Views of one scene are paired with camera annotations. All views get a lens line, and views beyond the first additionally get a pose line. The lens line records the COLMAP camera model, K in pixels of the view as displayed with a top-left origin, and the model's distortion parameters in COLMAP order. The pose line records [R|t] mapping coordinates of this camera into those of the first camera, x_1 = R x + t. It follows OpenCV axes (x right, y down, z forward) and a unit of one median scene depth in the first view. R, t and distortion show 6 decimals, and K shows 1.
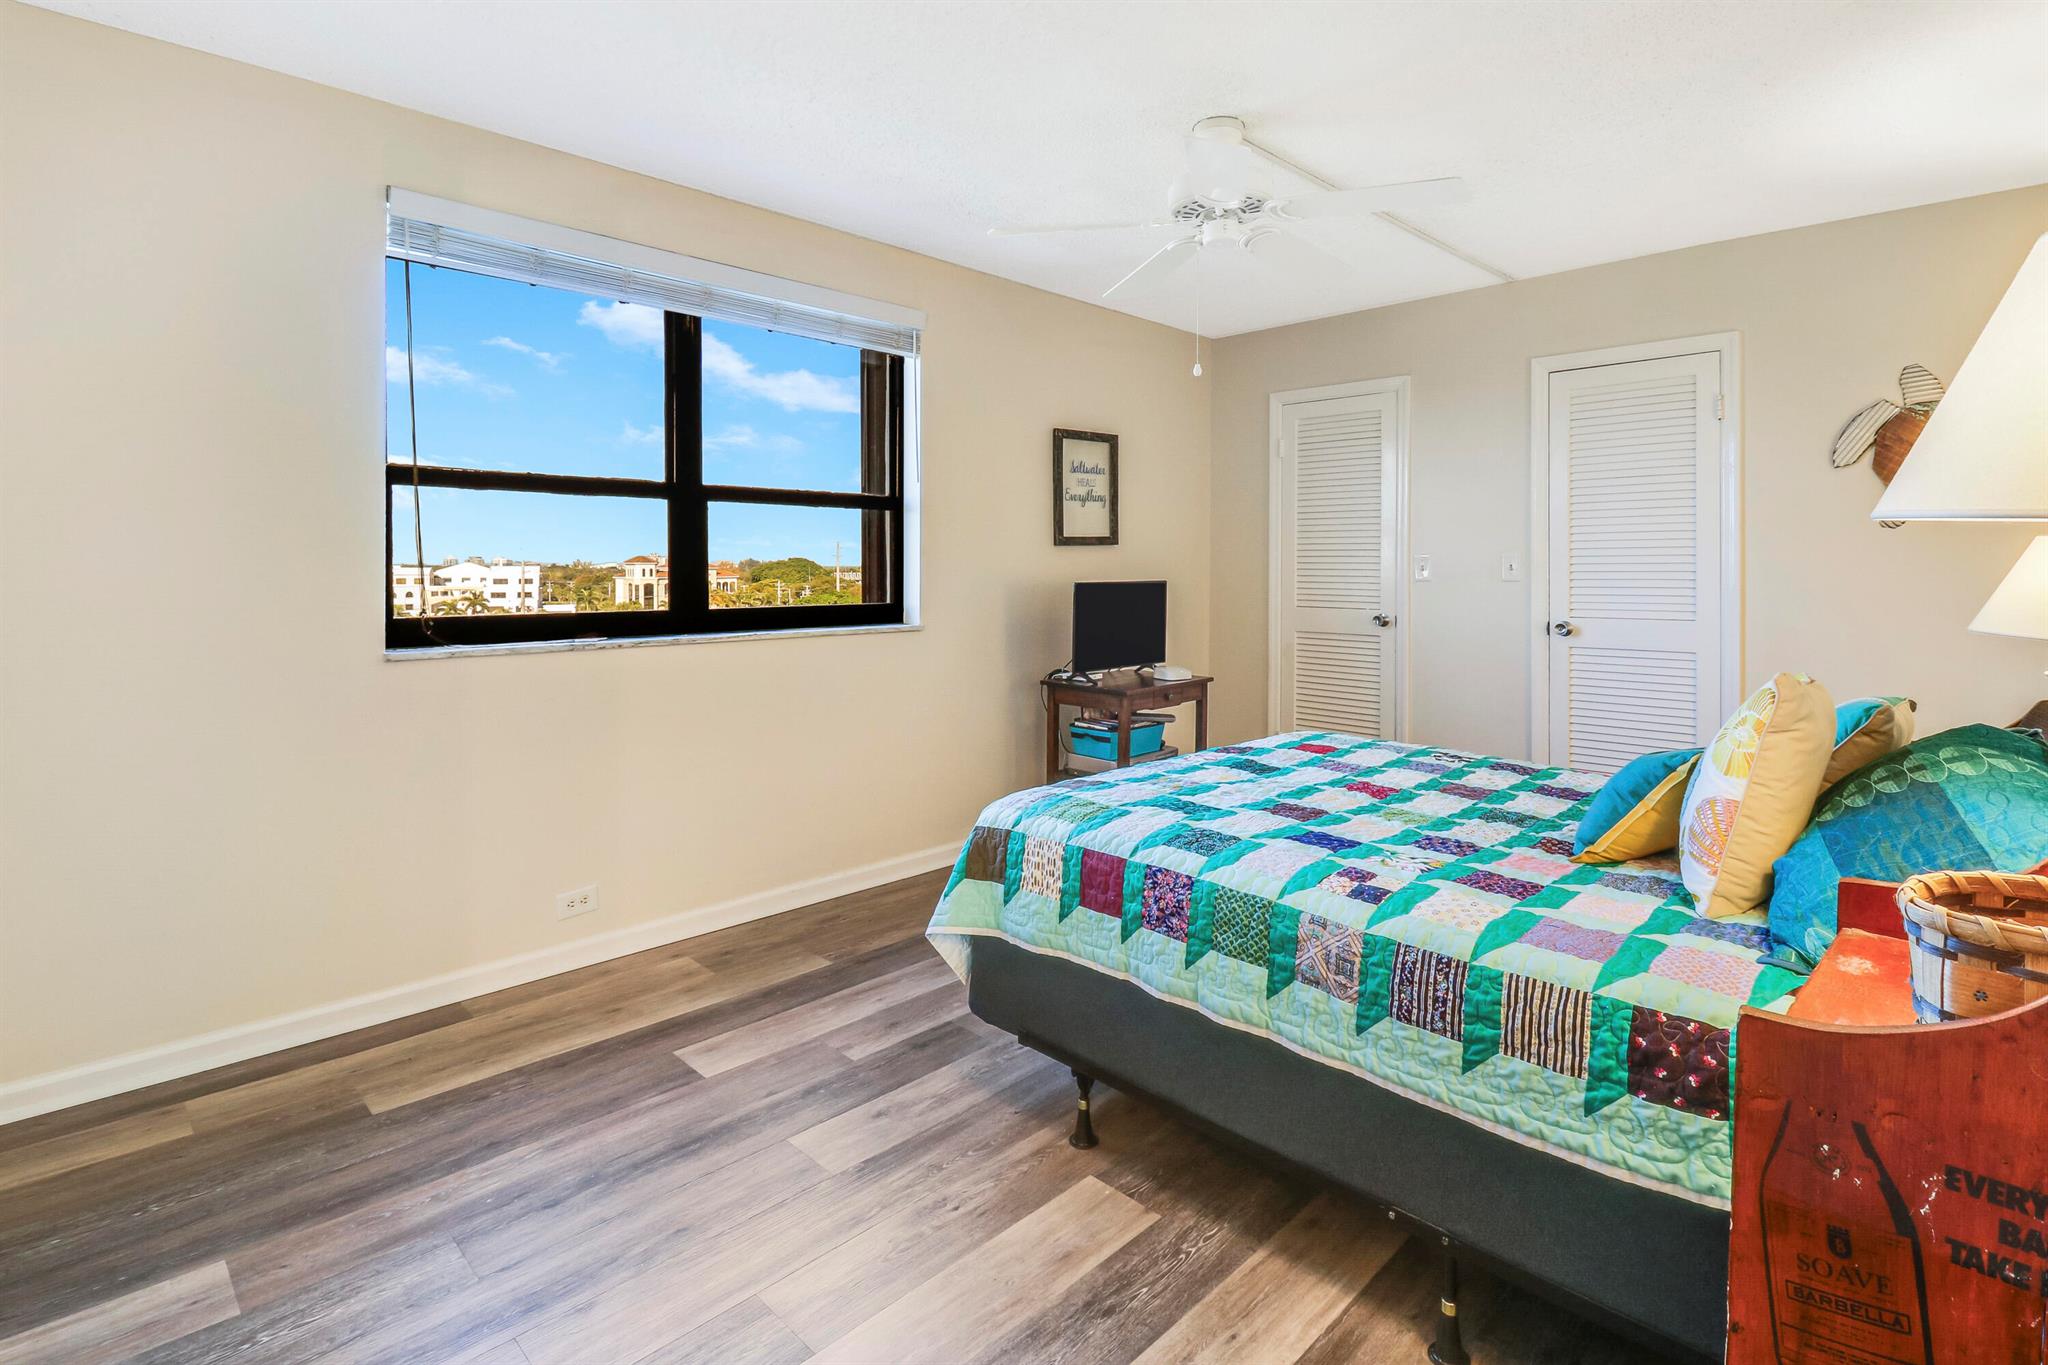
lens RADIAL K [[984.6, 0, 1028.1], [0, 984.6, 582.3], [0, 0, 1]] dist [-0.001002, -0.015299]
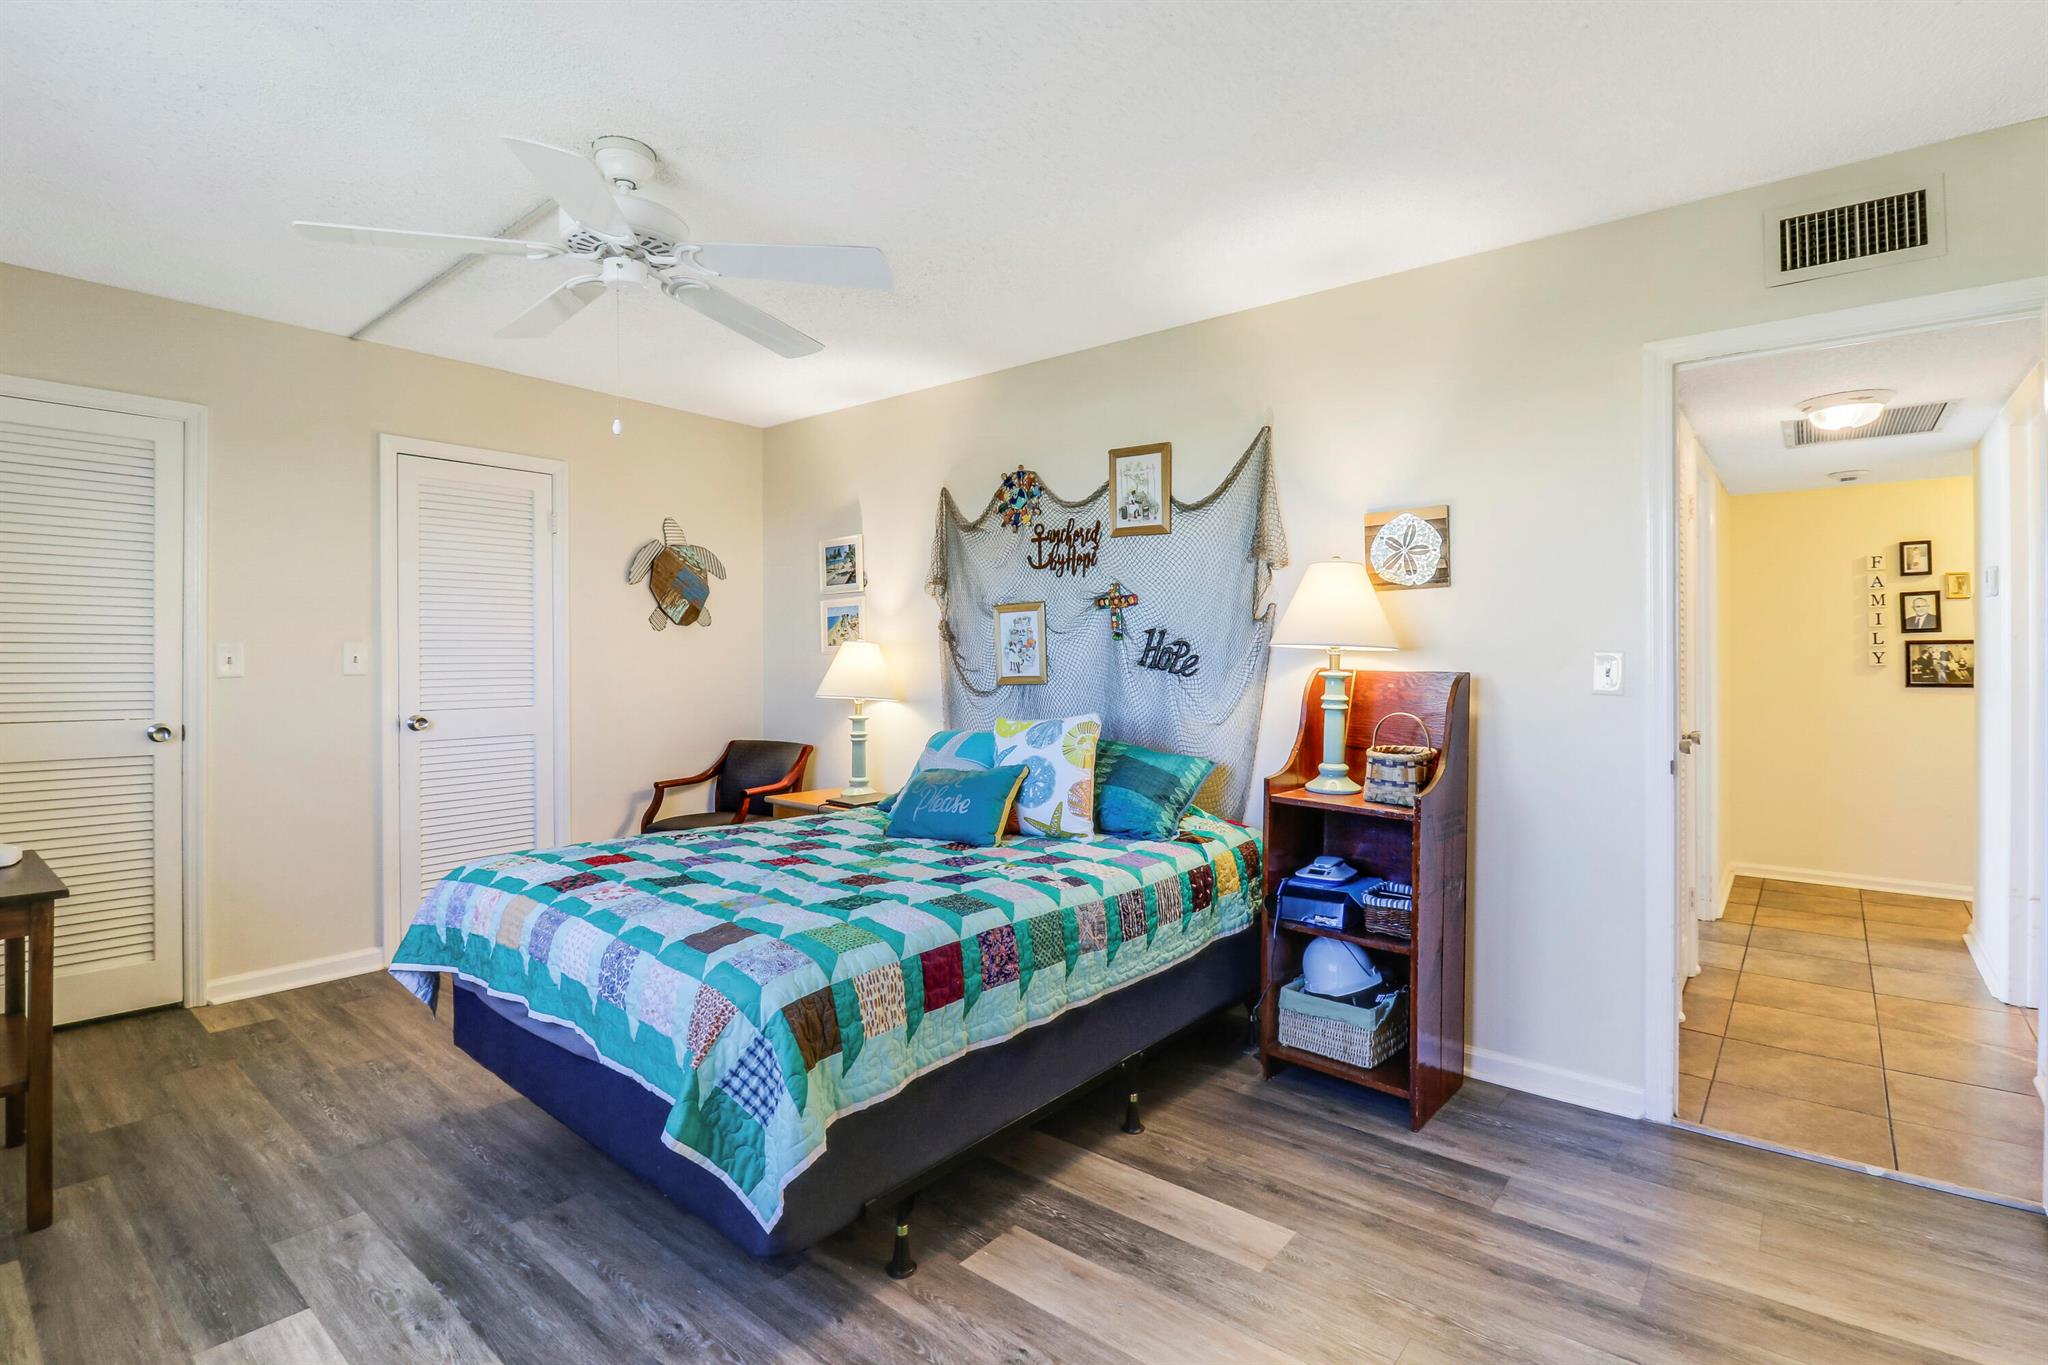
lens RADIAL K [[965.7, 0, 1028.5], [0, 965.7, 656.8], [0, 0, 1]] dist [0.002627, -0.013731]
pose [[-0.092090, -0.002711, 0.995747, -0.977565], [0.014289, 0.999890, 0.004043, -0.027988], [-0.995648, 0.014600, -0.092042, 1.058738]]
